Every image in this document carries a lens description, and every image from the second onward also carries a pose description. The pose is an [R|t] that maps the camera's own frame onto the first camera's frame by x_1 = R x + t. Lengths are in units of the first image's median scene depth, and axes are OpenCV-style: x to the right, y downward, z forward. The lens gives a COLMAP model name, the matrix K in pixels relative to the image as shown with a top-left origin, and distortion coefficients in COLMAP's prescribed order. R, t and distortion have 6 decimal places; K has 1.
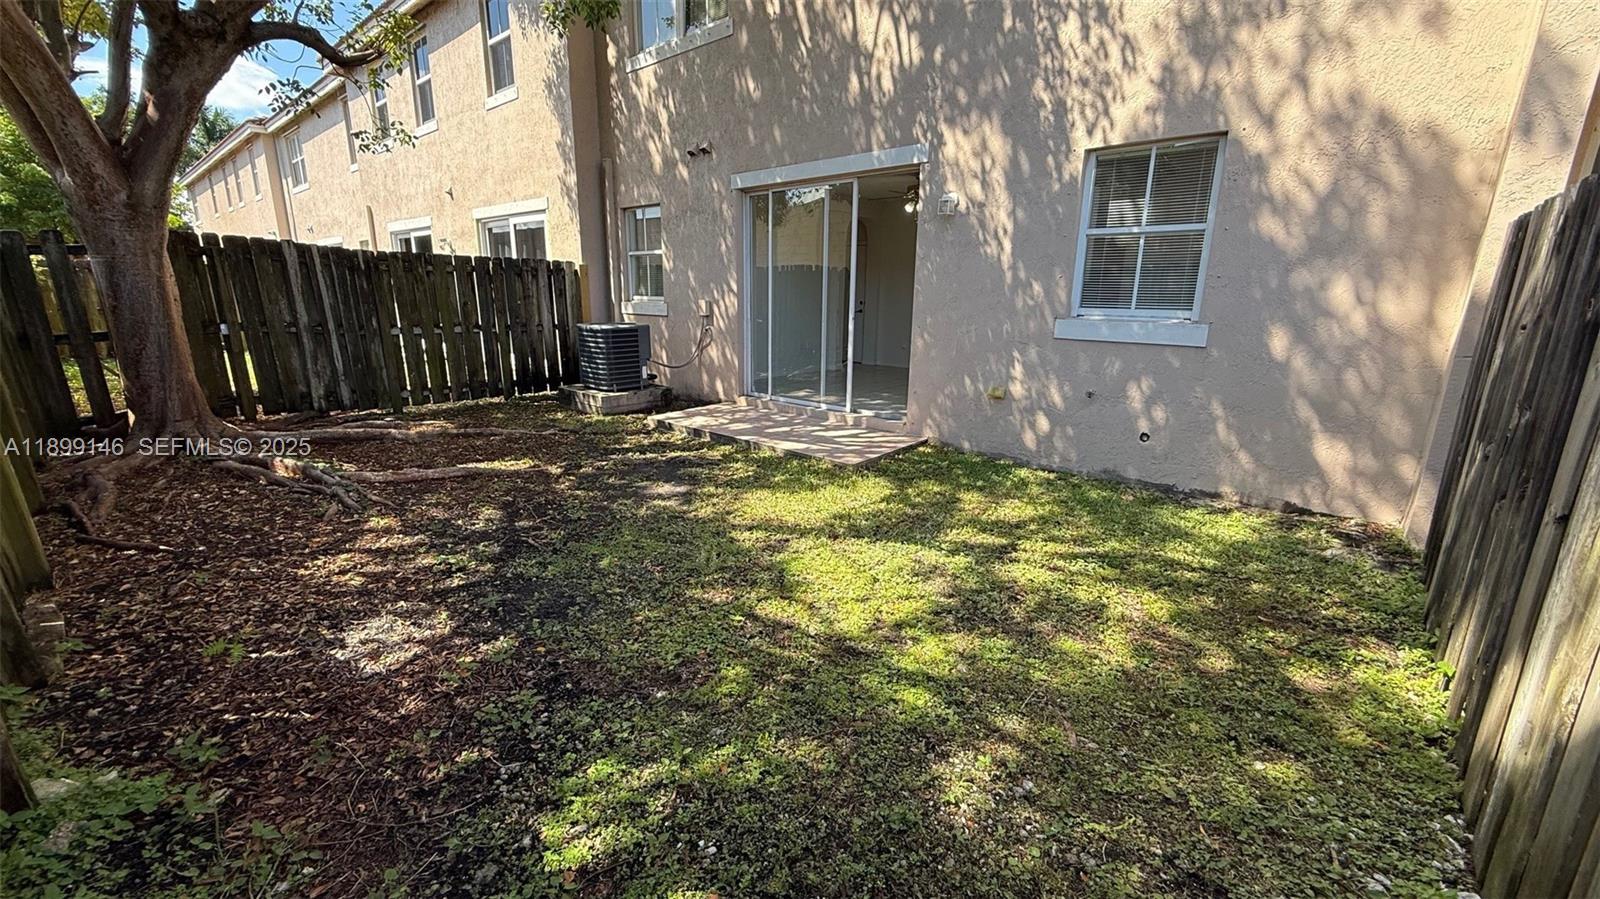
lens RADIAL K [[637.8, 0, 792.1], [0, 637.8, 450.7], [0, 0, 1]] dist [-0.001158, 0.000322]
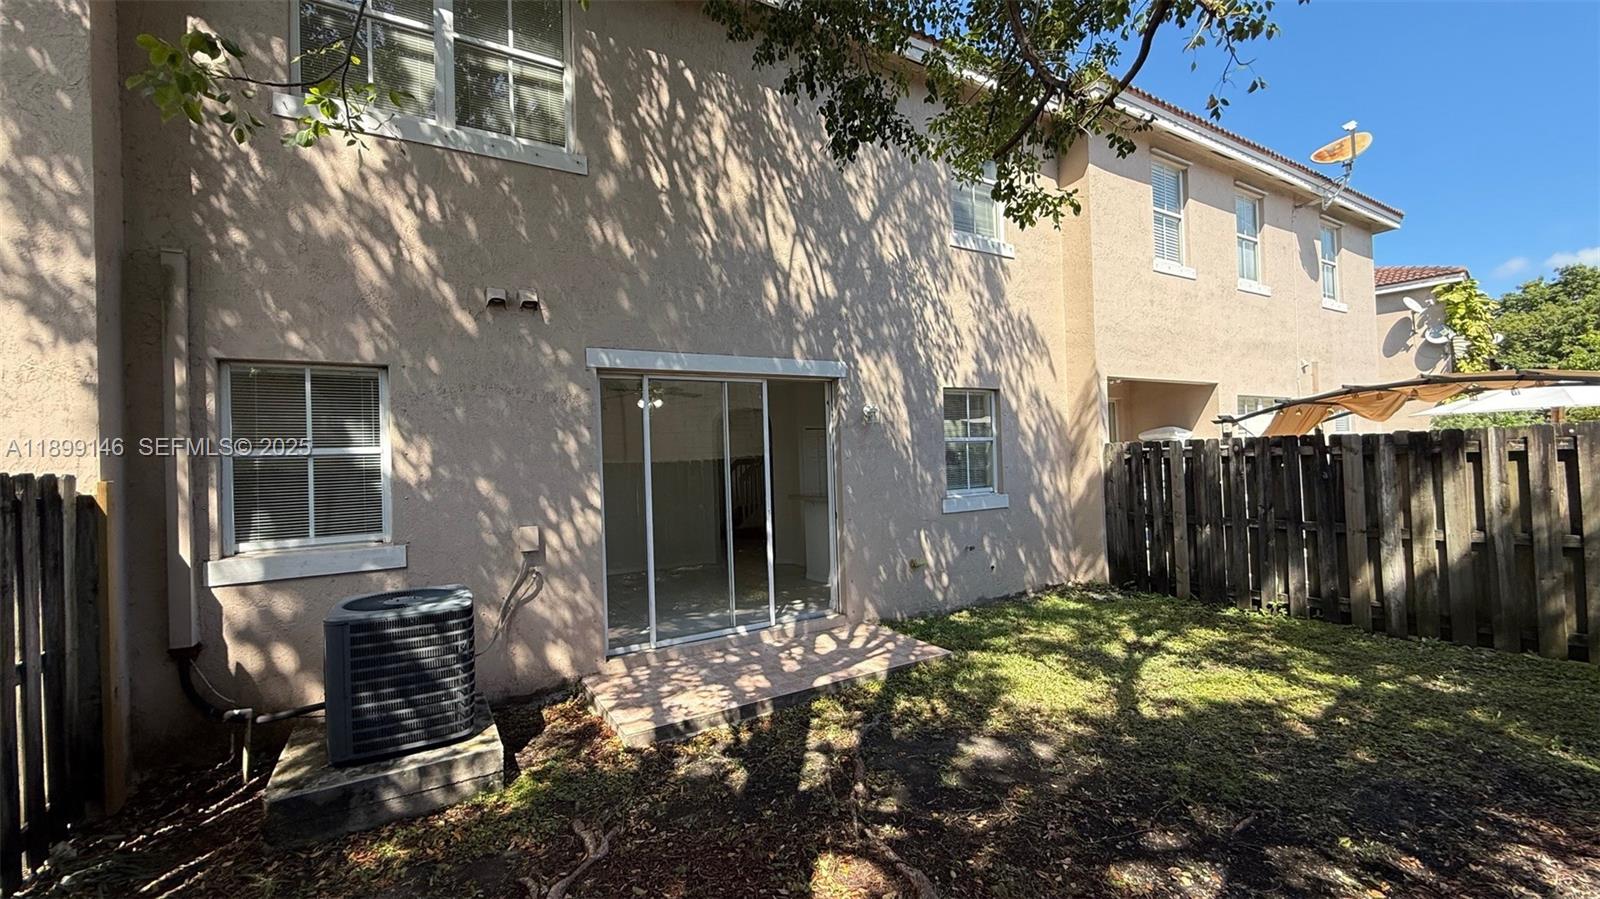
lens RADIAL K [[637.8, 0, 792.1], [0, 637.8, 450.7], [0, 0, 1]] dist [-0.001158, 0.000322]
pose [[0.283104, -0.003817, 0.959082, -0.993406], [0.269636, 0.959976, -0.075771, -0.291664], [-0.920407, 0.280055, 0.272802, 0.884922]]
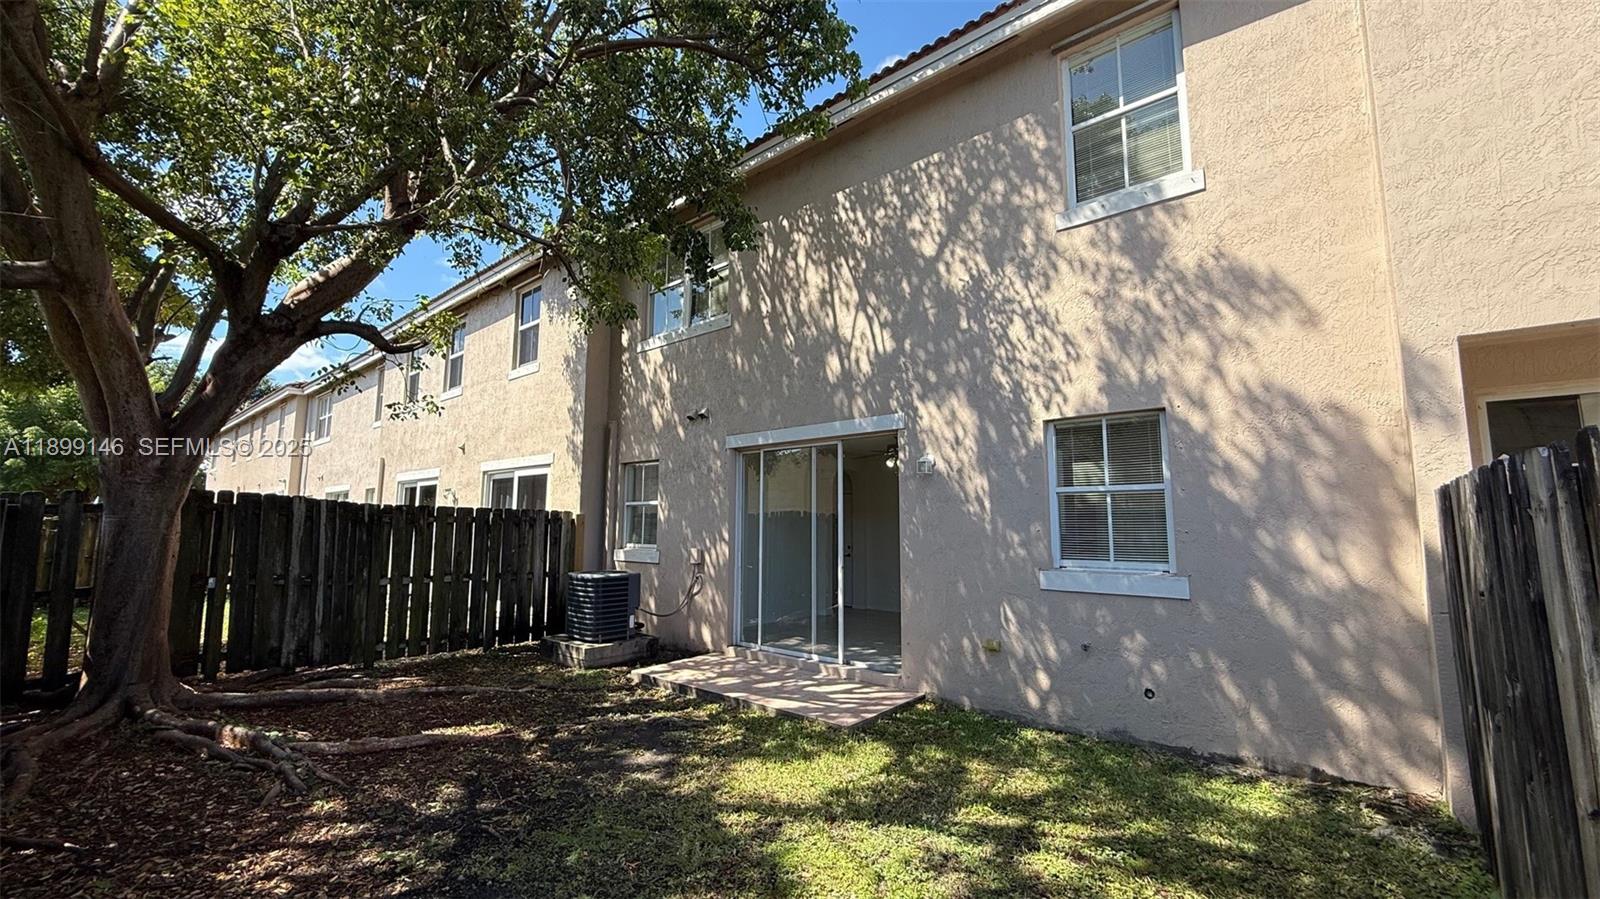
lens RADIAL K [[637.7, 0, 792.5], [0, 637.7, 452.3], [0, 0, 1]] dist [-0.002066, 0.000437]
pose [[0.999808, -0.000845, 0.019553, -0.004836], [0.007759, 0.934307, -0.356386, -0.022830], [-0.017968, 0.356470, 0.934134, -0.019508]]
